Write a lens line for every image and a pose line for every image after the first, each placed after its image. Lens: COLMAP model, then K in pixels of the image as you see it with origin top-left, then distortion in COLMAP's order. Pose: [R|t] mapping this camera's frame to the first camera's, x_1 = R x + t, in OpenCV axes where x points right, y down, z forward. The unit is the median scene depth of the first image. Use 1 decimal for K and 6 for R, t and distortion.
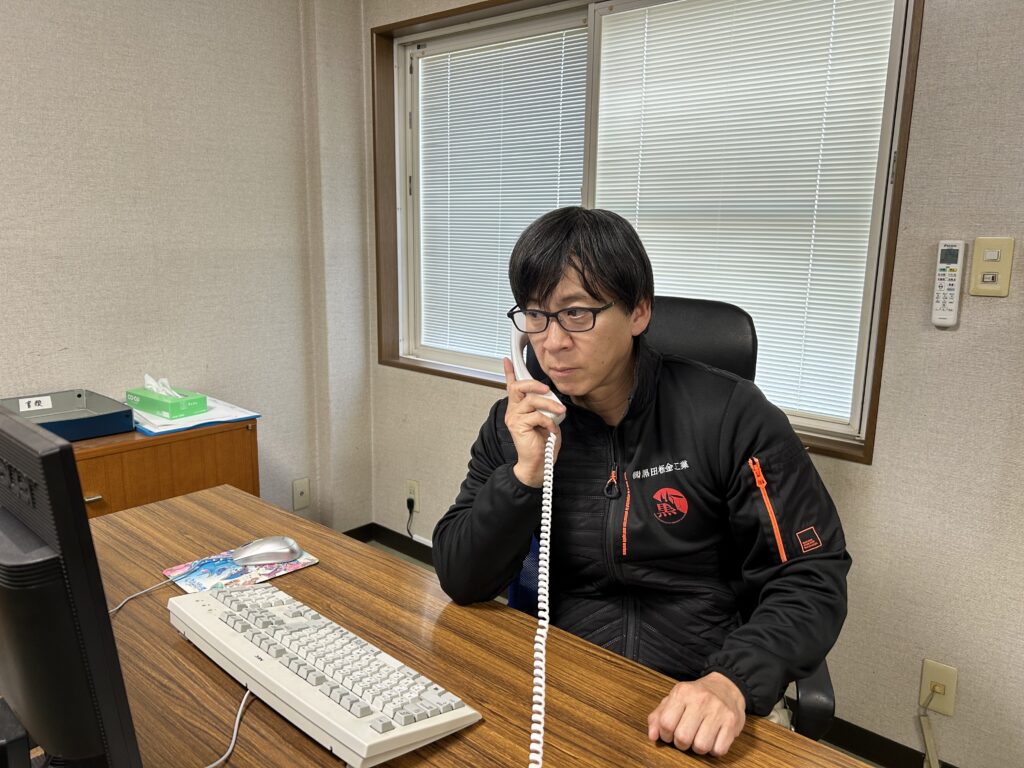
lens RADIAL K [[791.8, 0, 512.0], [0, 791.8, 384.0], [0, 0, 1]] dist [-0.001516, -0.000836]
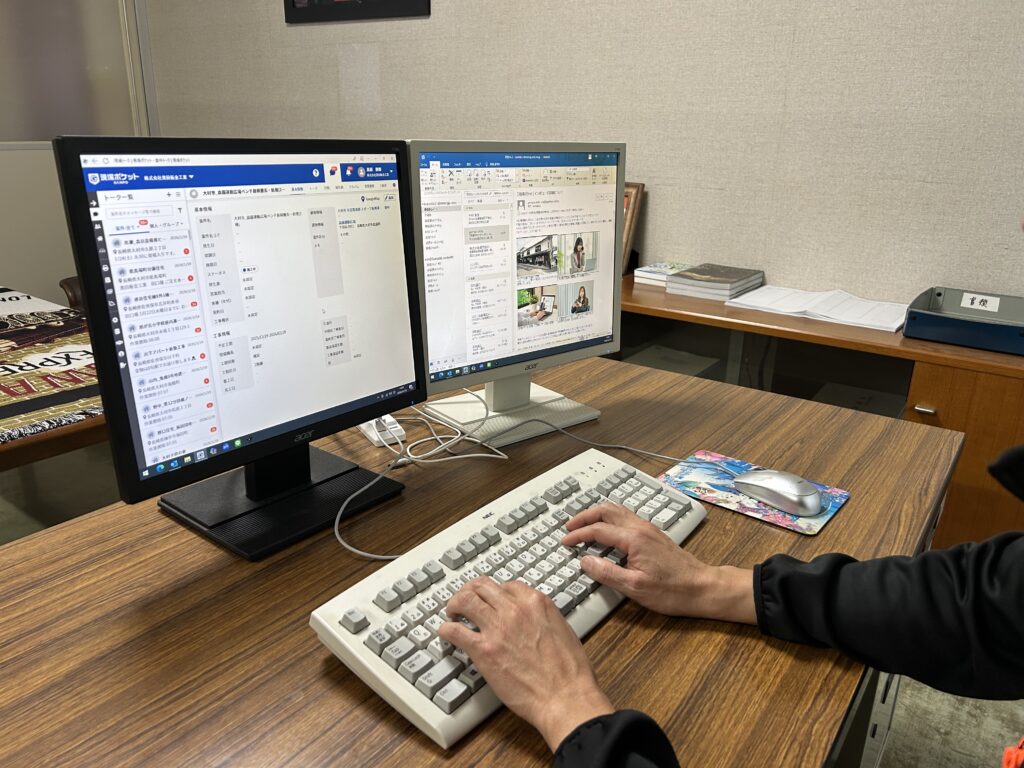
lens RADIAL K [[707.6, 0, 512.1], [0, 707.6, 371.1], [0, 0, 1]] dist [0.004070, 0.001304]
pose [[0.119593, 0.324762, -0.938204, 0.290945], [-0.211115, 0.931693, 0.295597, -0.056823], [0.970118, 0.162718, 0.179986, 0.559097]]
